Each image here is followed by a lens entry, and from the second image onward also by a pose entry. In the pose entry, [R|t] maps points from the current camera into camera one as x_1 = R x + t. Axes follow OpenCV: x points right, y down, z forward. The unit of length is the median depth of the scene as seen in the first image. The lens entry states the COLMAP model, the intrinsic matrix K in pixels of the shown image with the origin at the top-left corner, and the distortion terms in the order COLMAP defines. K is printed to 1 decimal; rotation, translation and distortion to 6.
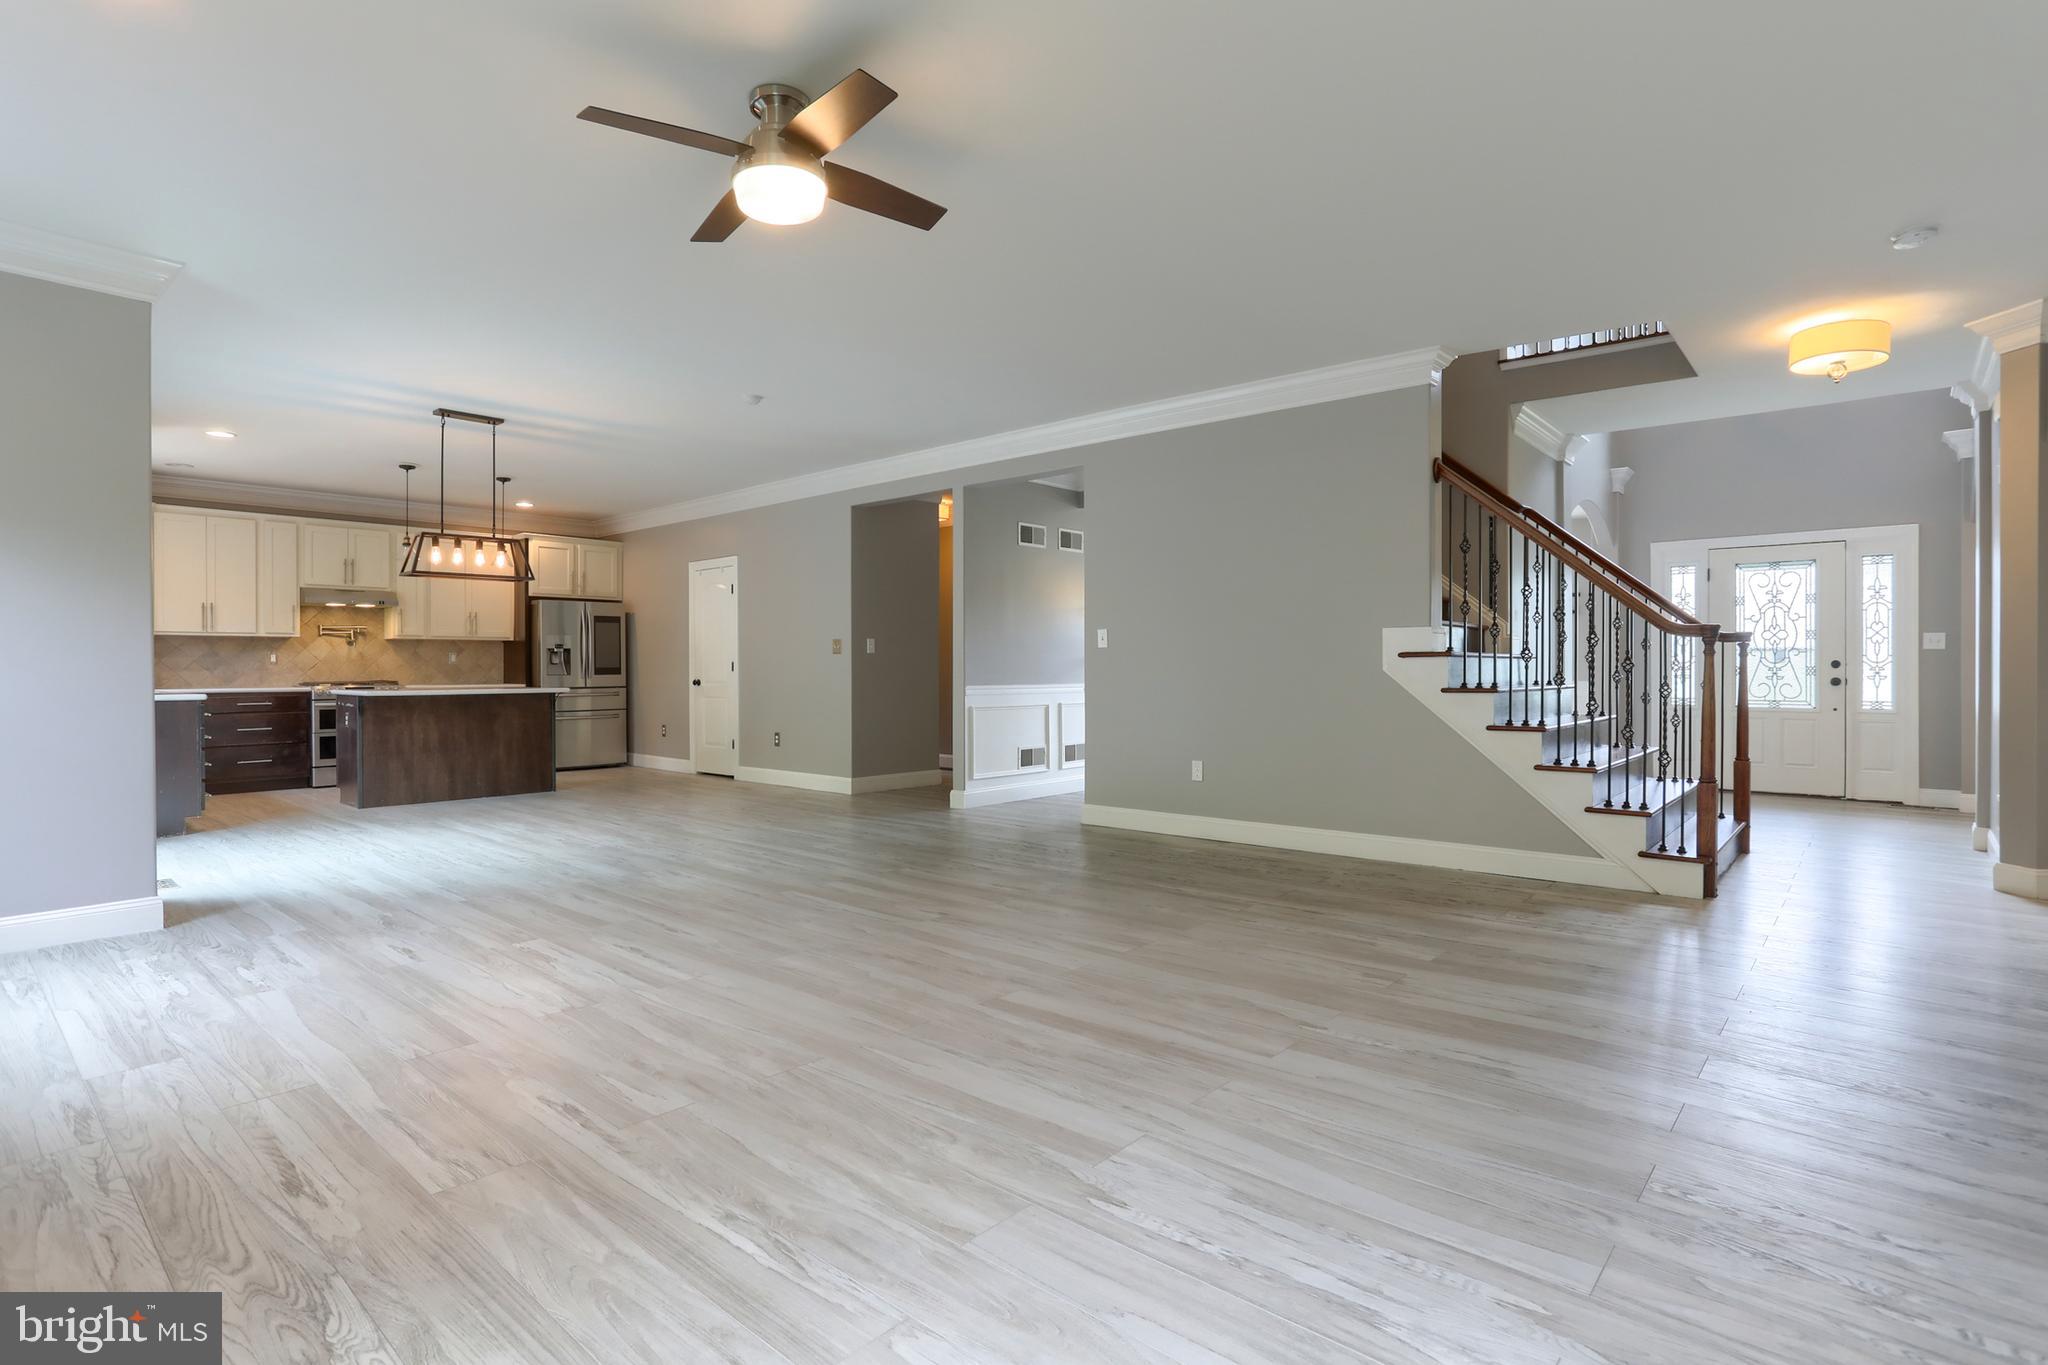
lens RADIAL K [[1028.2, 0, 1027.5], [0, 1028.2, 676.3], [0, 0, 1]] dist [-0.045974, 0.018369]
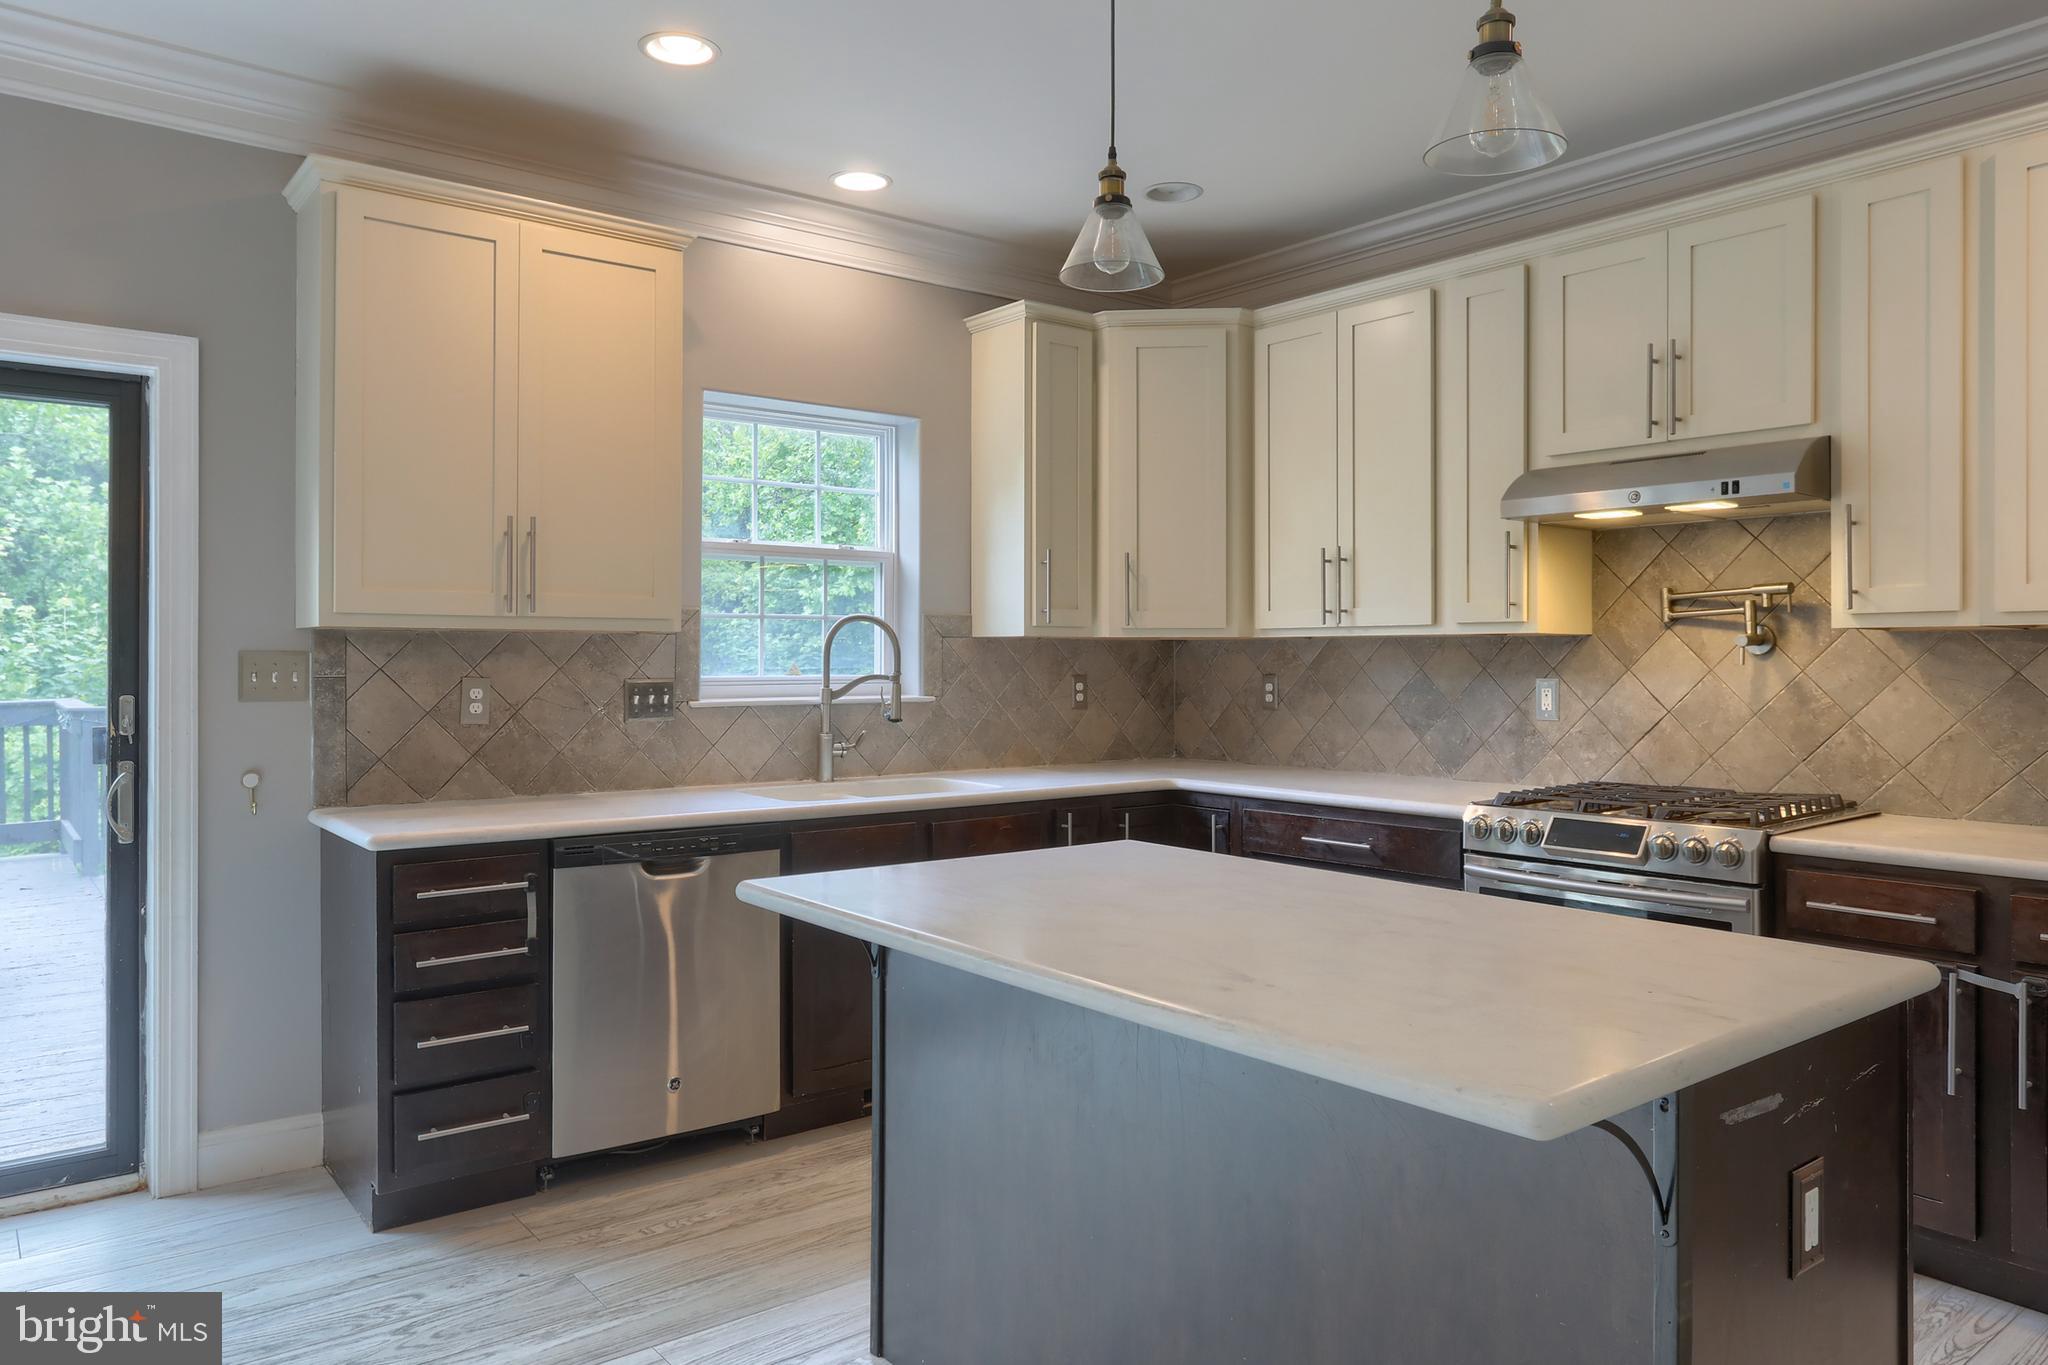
lens RADIAL K [[1377.6, 0, 1030.4], [0, 1377.6, 661.6], [0, 0, 1]] dist [-0.020753, 0.022360]
pose [[-0.166878, 0.003919, -0.985970, -0.286013], [-0.007589, 0.999957, 0.005259, -0.031474], [0.985948, 0.008360, -0.166842, 0.915787]]
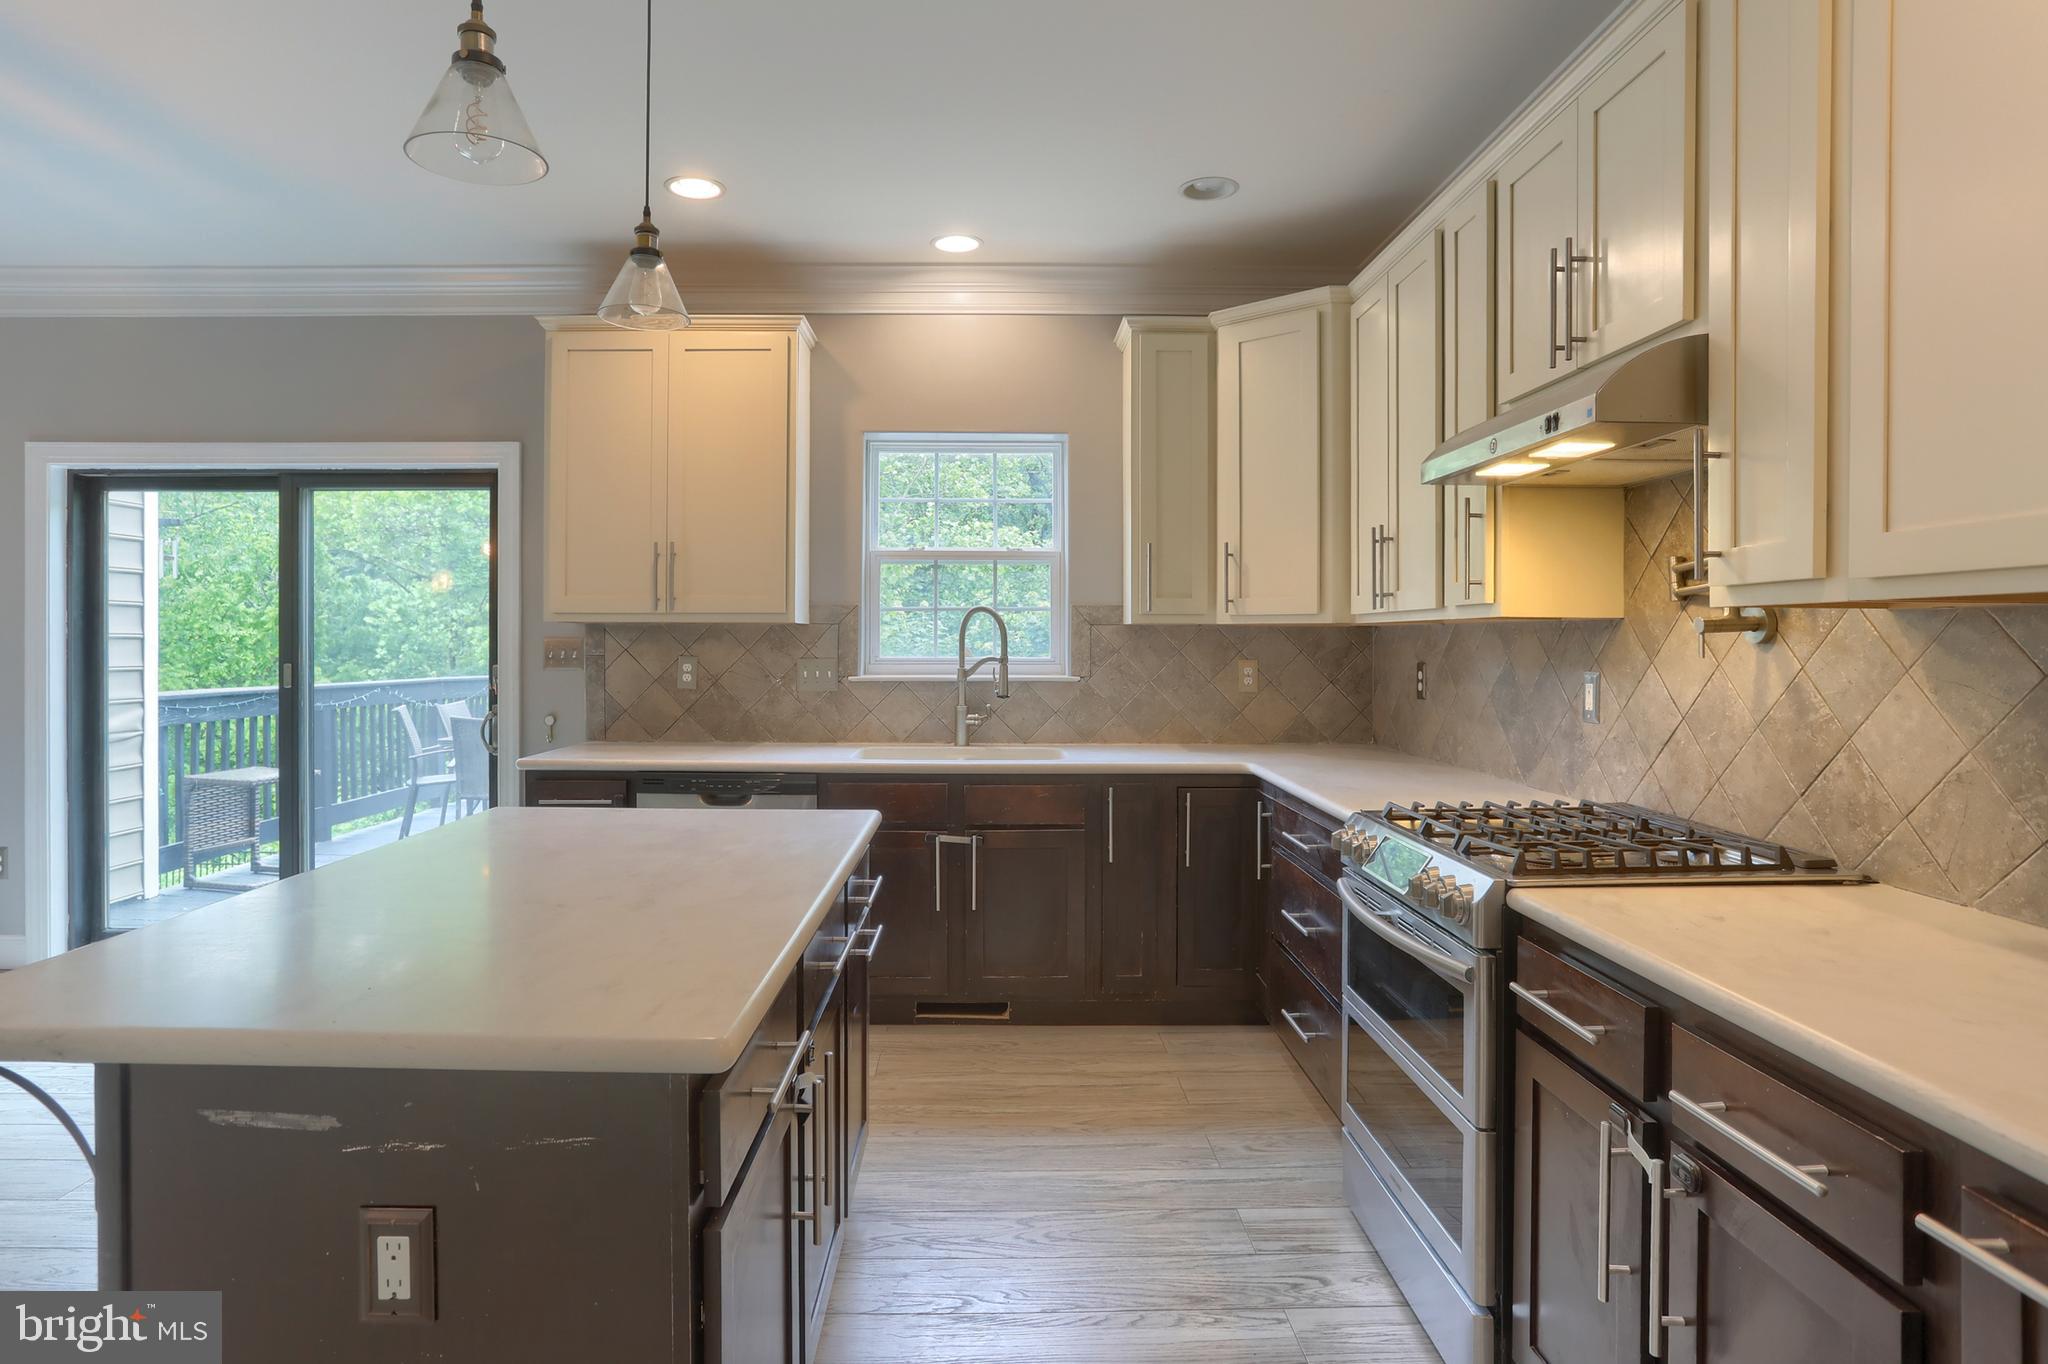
lens RADIAL K [[1127.6, 0, 994.9], [0, 1127.6, 645.1], [0, 0, 1]] dist [-0.032585, 0.008541]
pose [[-0.740750, 0.003364, -0.671772, -0.435739], [-0.006510, 0.999905, 0.012186, -0.034564], [0.671749, 0.013400, -0.740658, 1.120682]]
